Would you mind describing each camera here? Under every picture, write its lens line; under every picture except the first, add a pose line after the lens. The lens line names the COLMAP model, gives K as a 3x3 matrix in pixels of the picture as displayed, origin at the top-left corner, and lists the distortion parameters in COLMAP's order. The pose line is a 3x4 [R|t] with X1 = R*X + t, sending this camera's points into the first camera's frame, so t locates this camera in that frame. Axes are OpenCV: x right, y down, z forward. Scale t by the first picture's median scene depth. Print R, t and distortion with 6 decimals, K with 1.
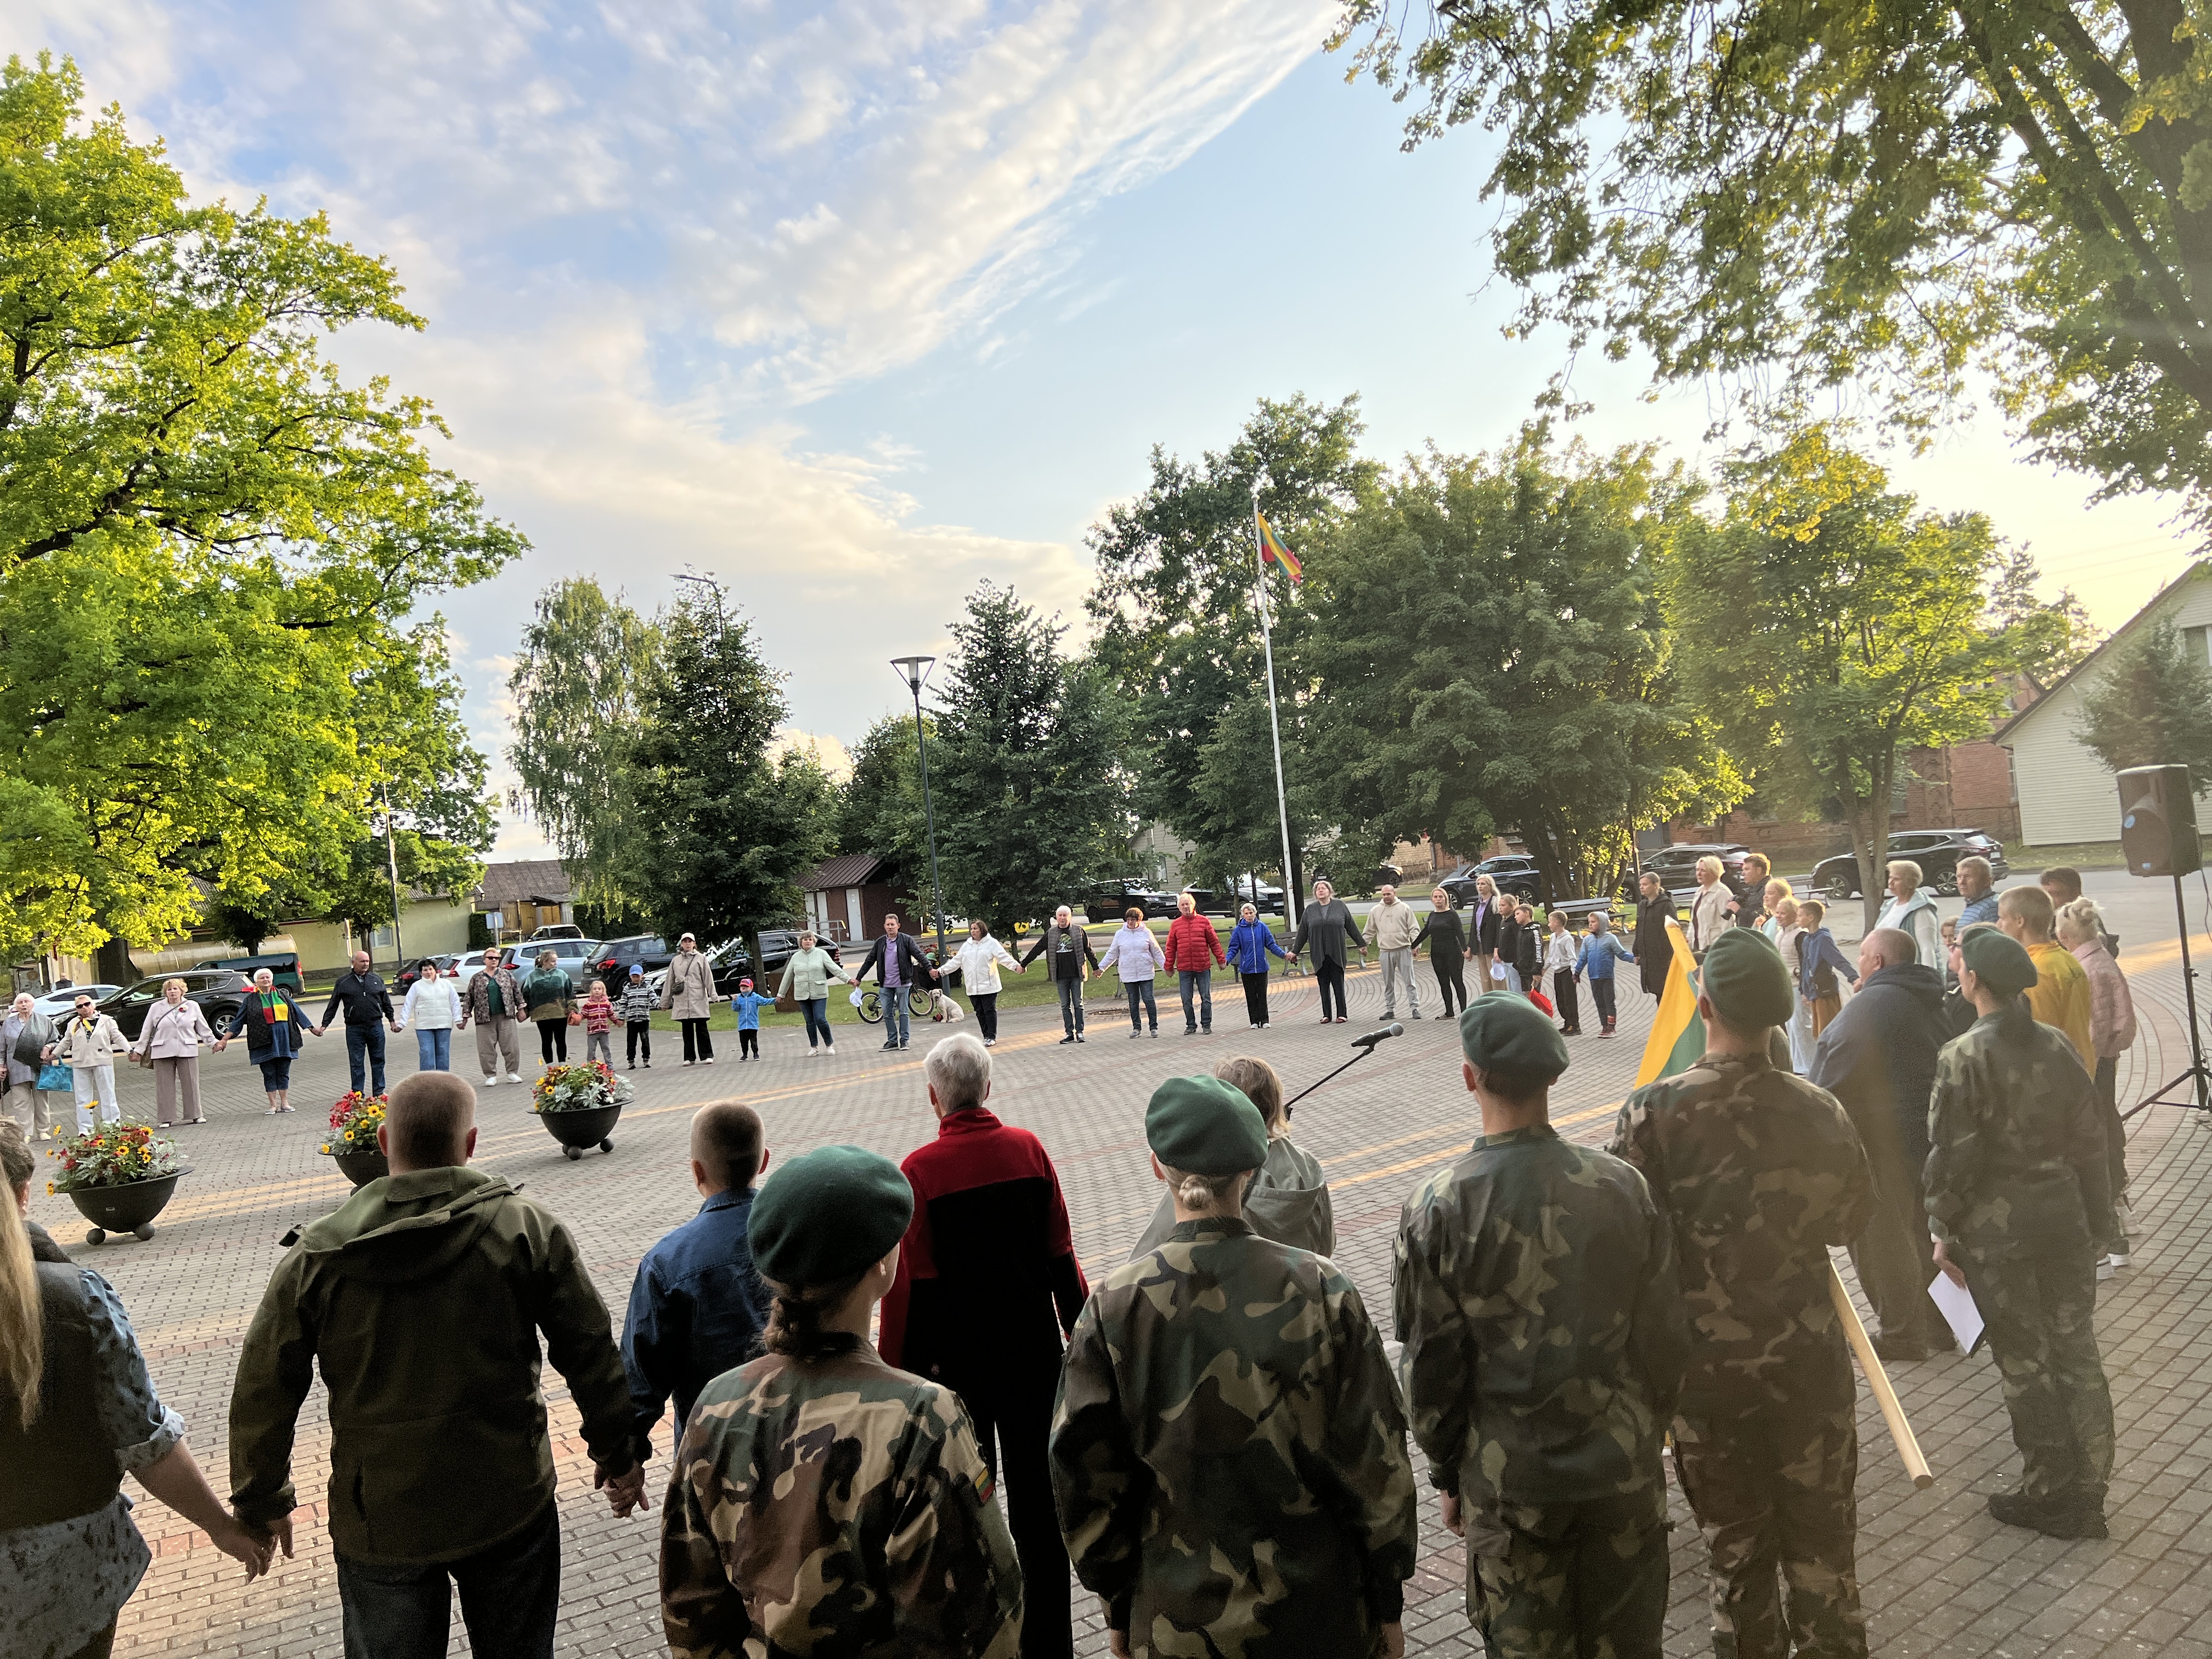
lens RADIAL K [[1658.5, 0, 1116.3], [0, 1658.5, 839.0], [0, 0, 1]] dist [0.031121, -0.006667]
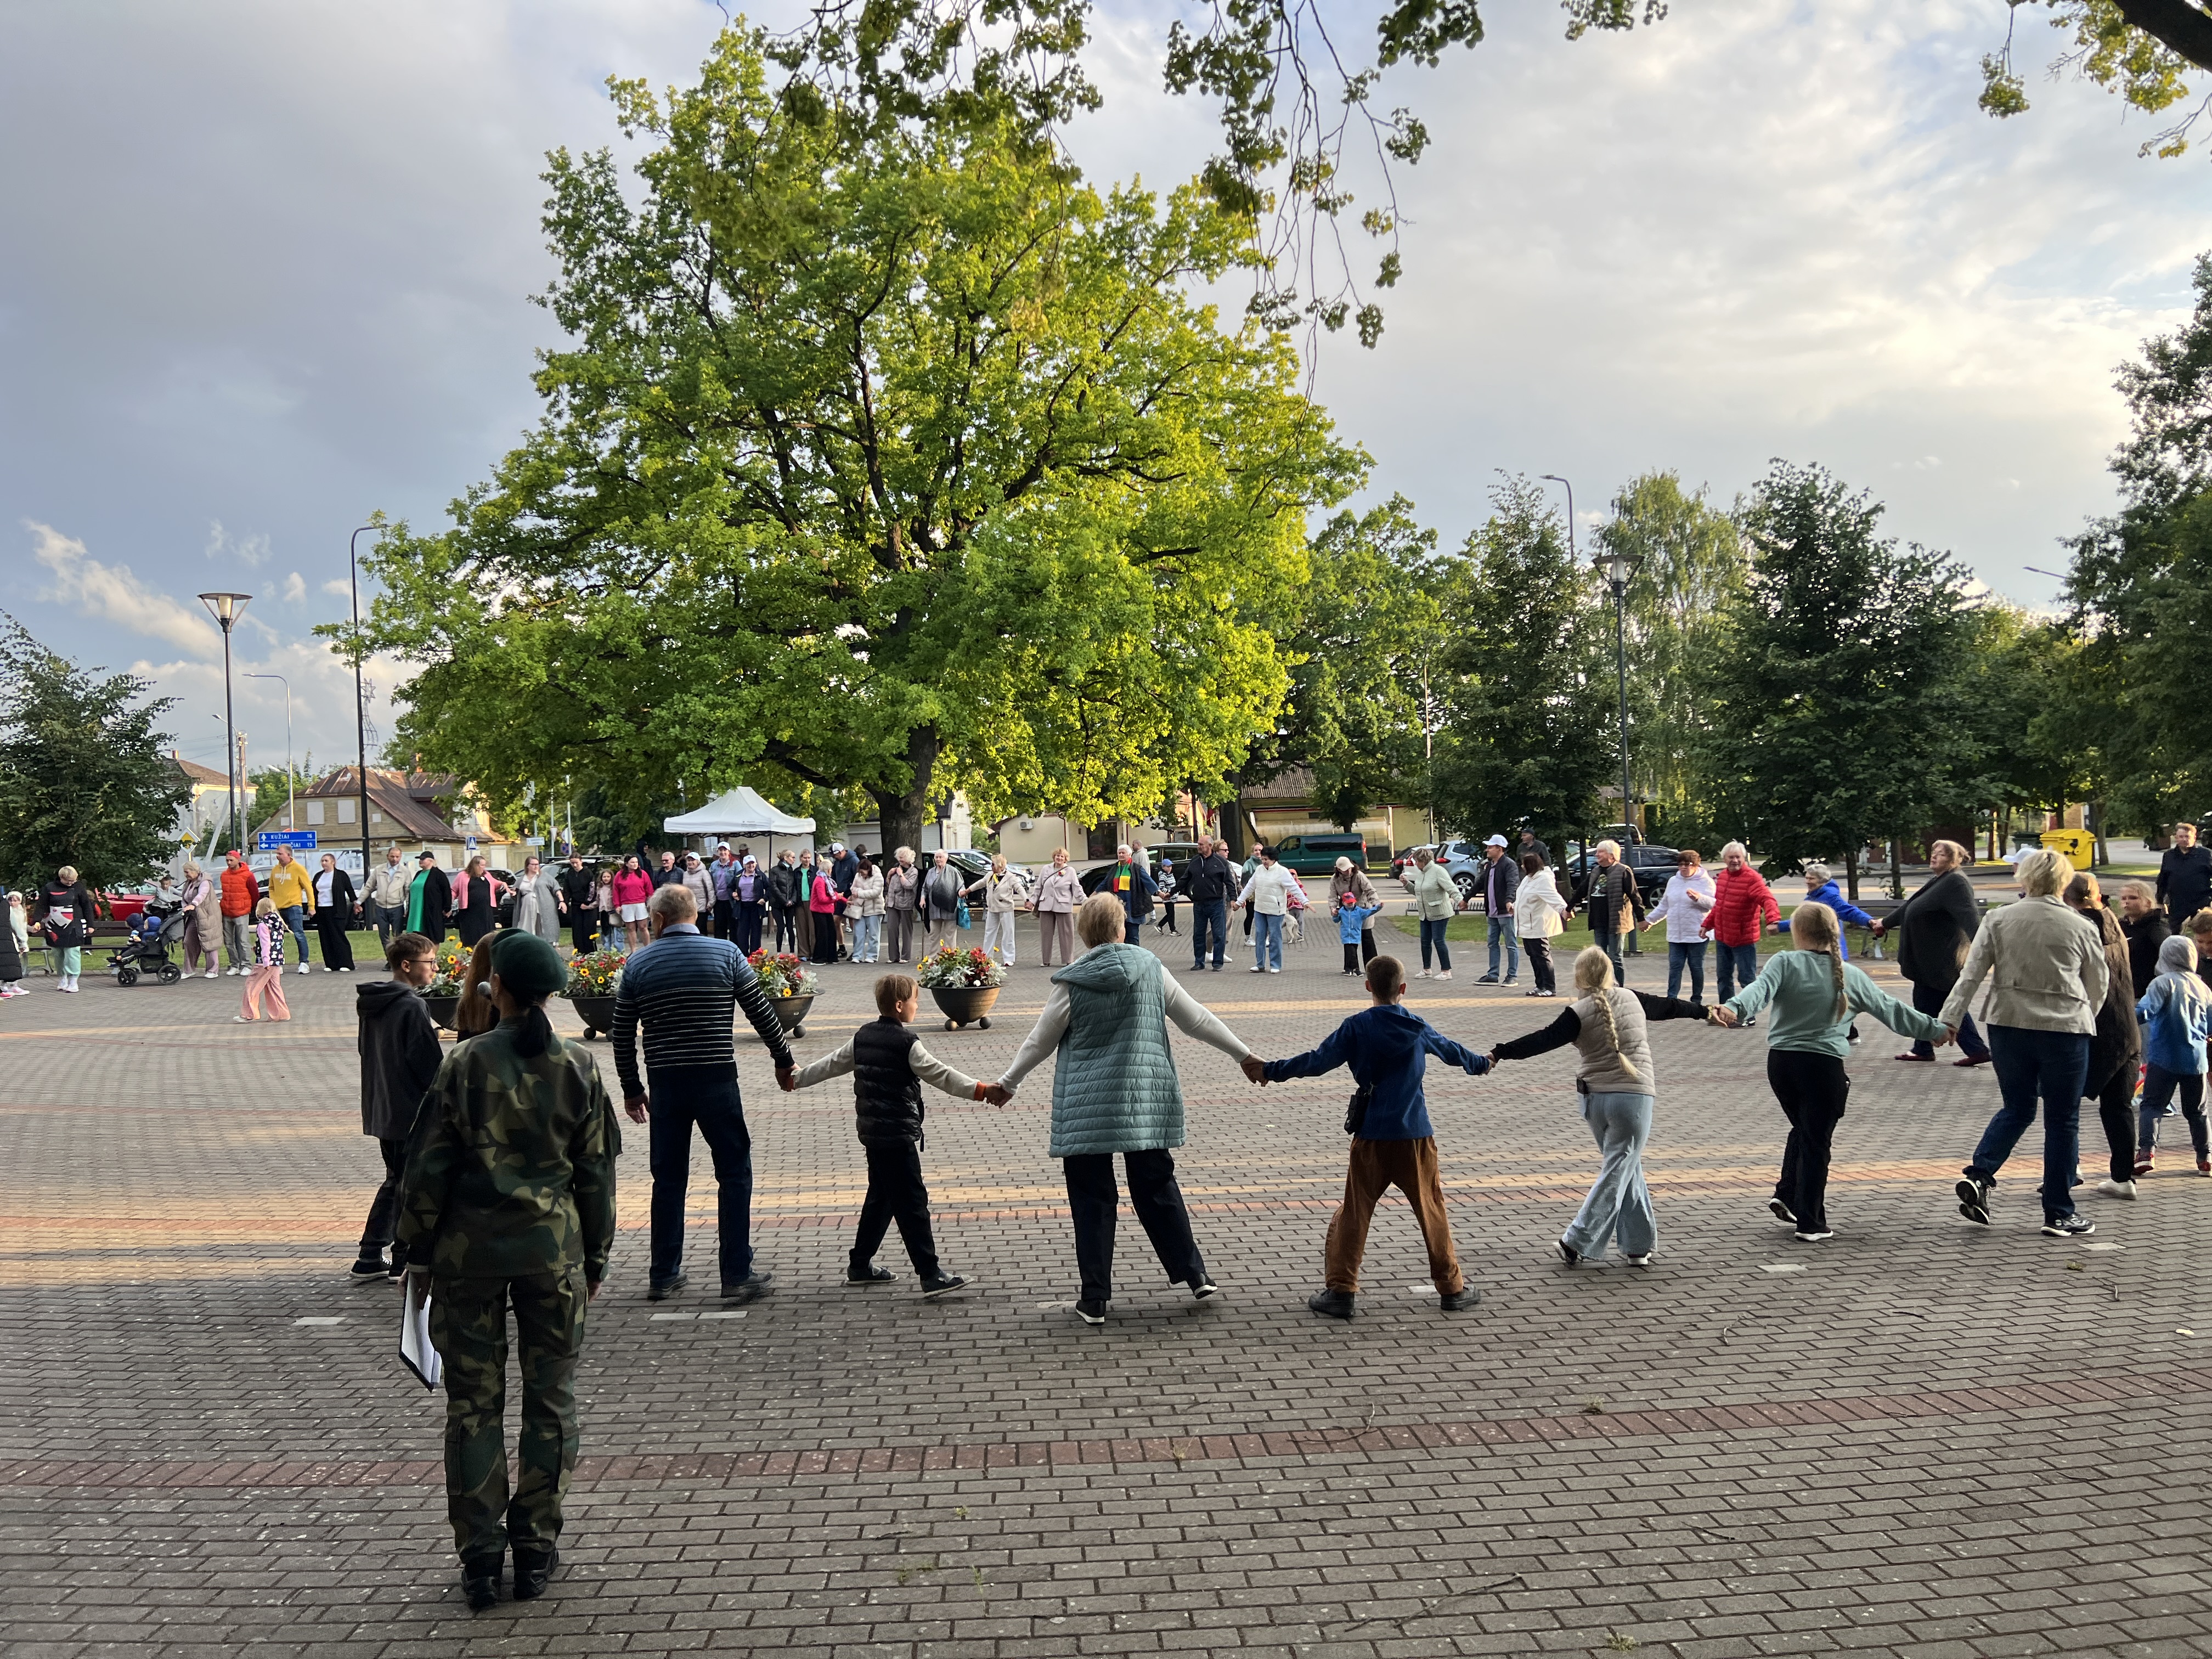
lens RADIAL K [[1661.6, 0, 1152.0], [0, 1661.6, 827.8], [0, 0, 1]] dist [0.053987, -0.095942]
pose [[0.747607, 0.064826, -0.660970, 0.254028], [-0.026611, 0.997350, 0.067719, -0.013858], [0.663608, -0.033038, 0.747351, 0.120455]]
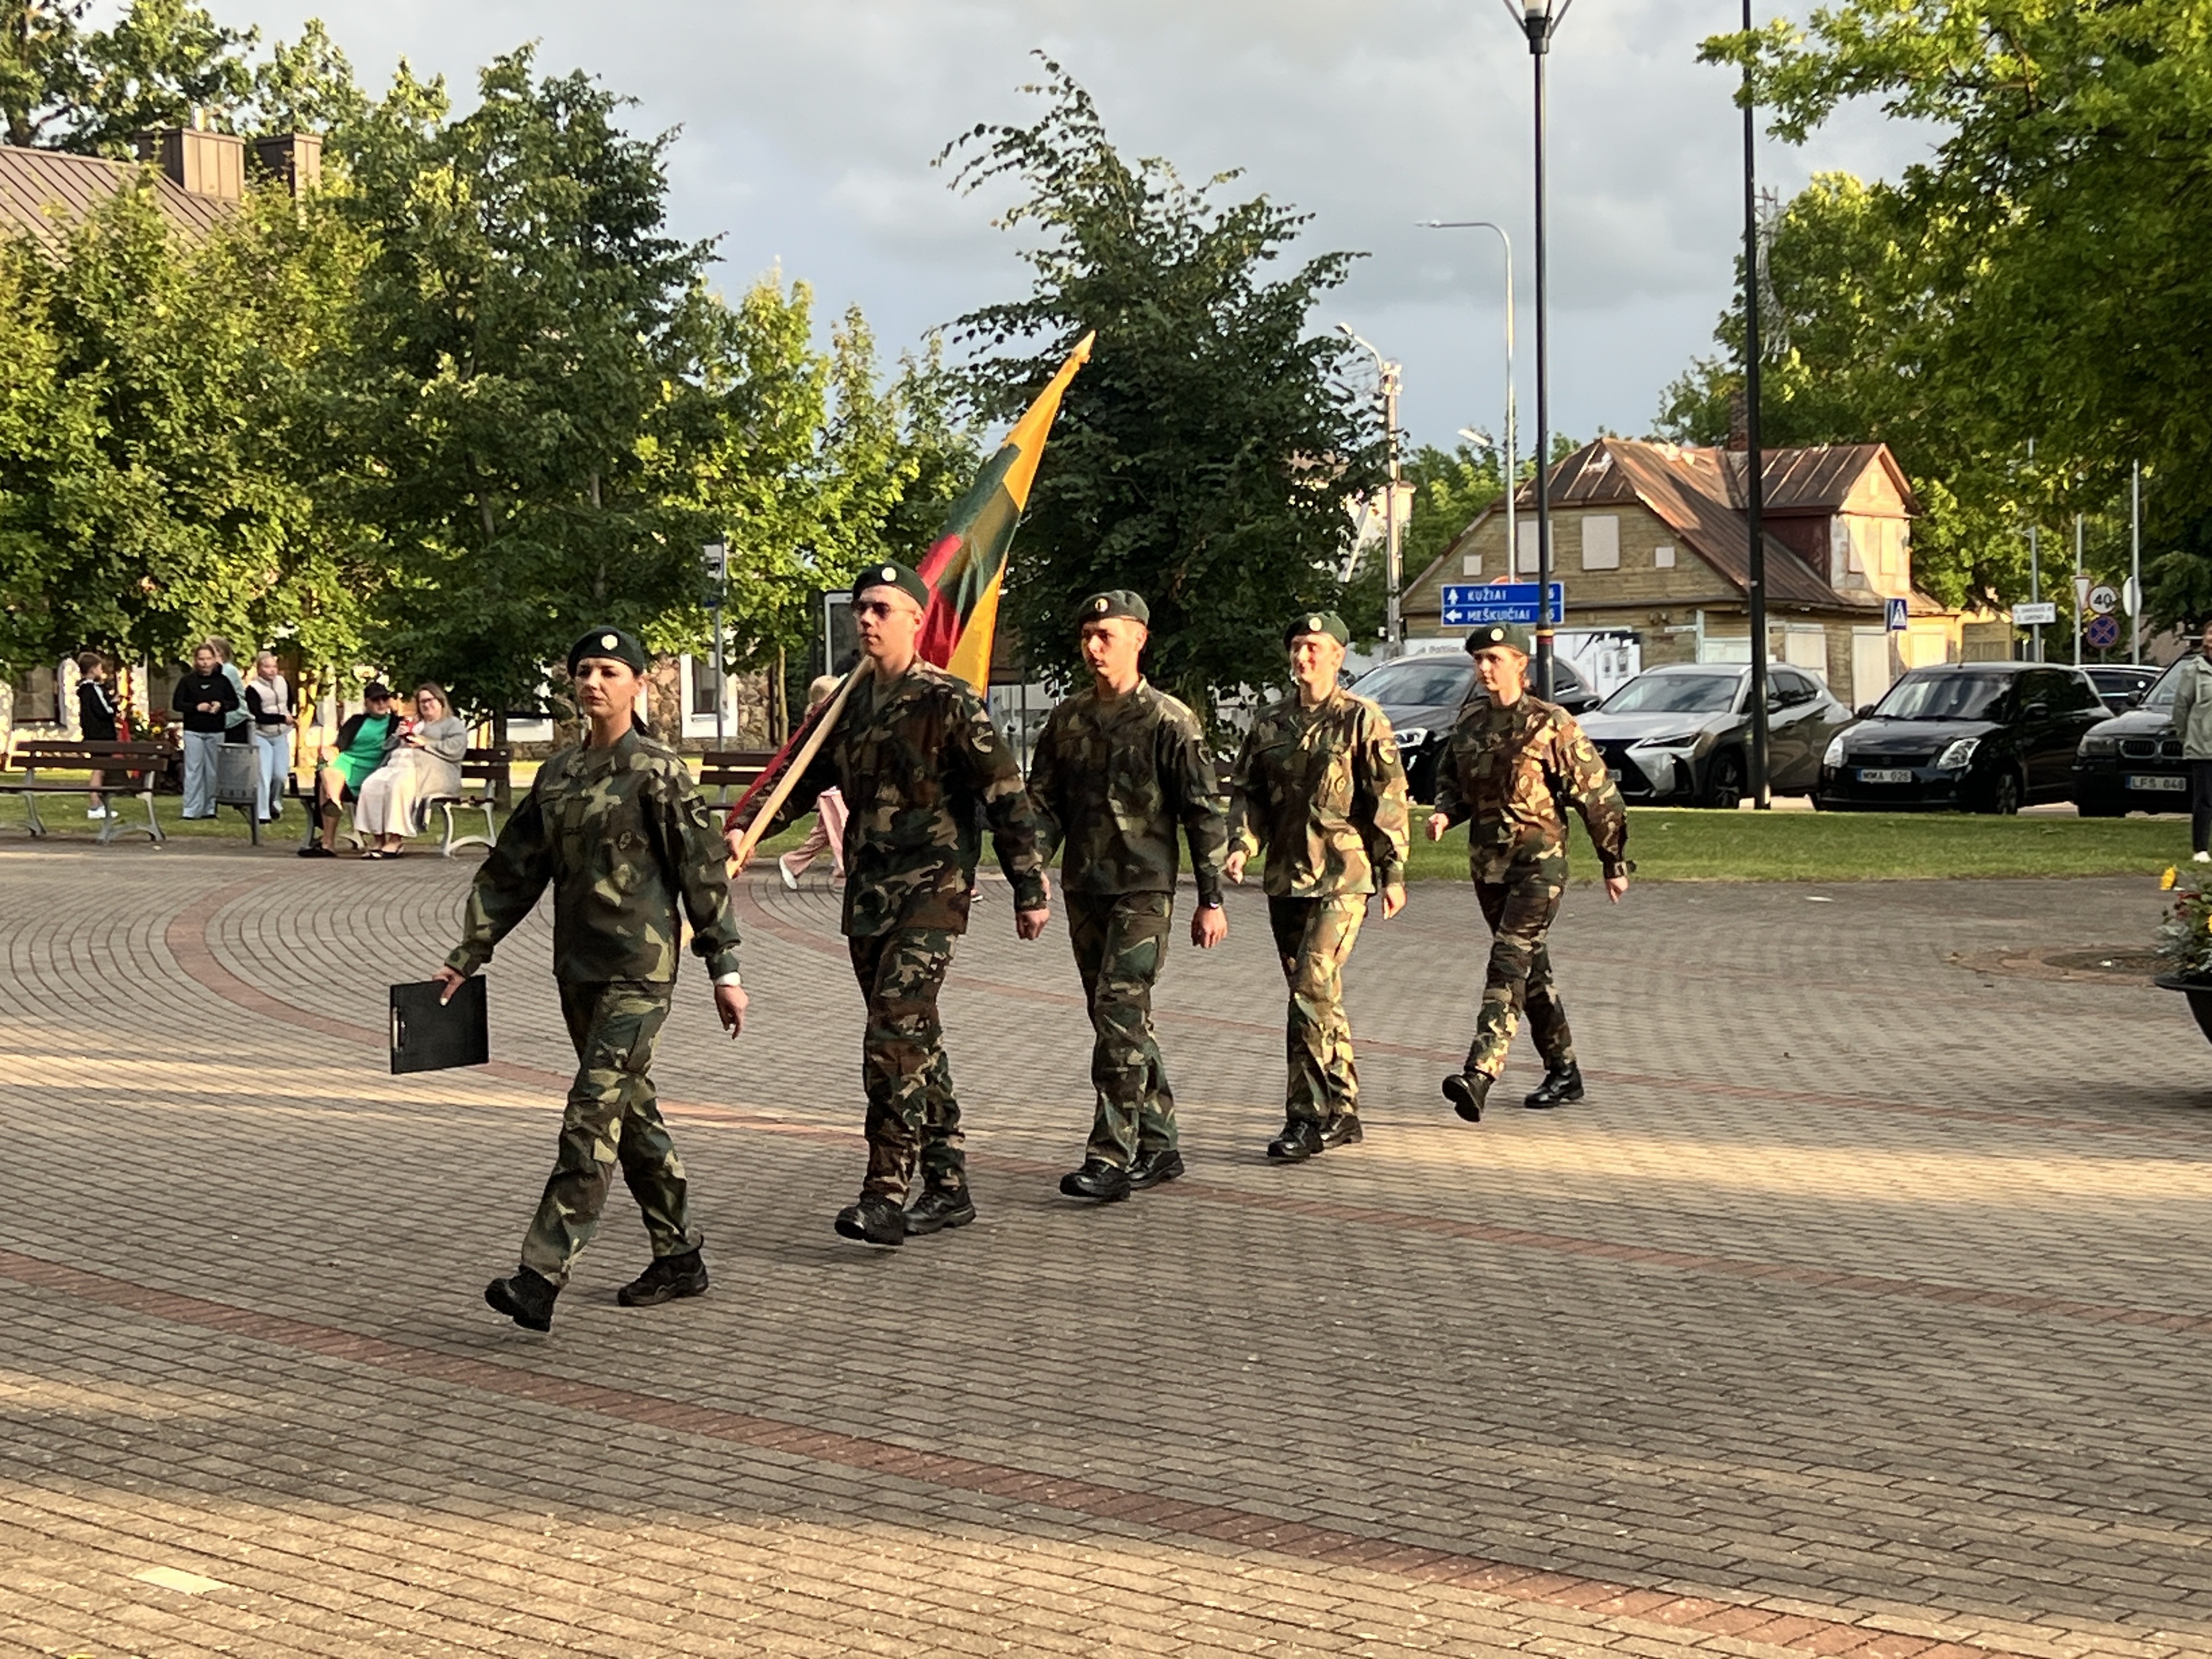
lens RADIAL K [[3995.3, 0, 1106.0], [0, 3995.3, 829.5], [0, 0, 1]] dist [0.364580, -1.571788]
pose [[0.296830, 0.121924, -0.947115, 0.113345], [0.005247, 0.991592, 0.129294, 0.006224], [0.954916, -0.043348, 0.293694, 0.113778]]
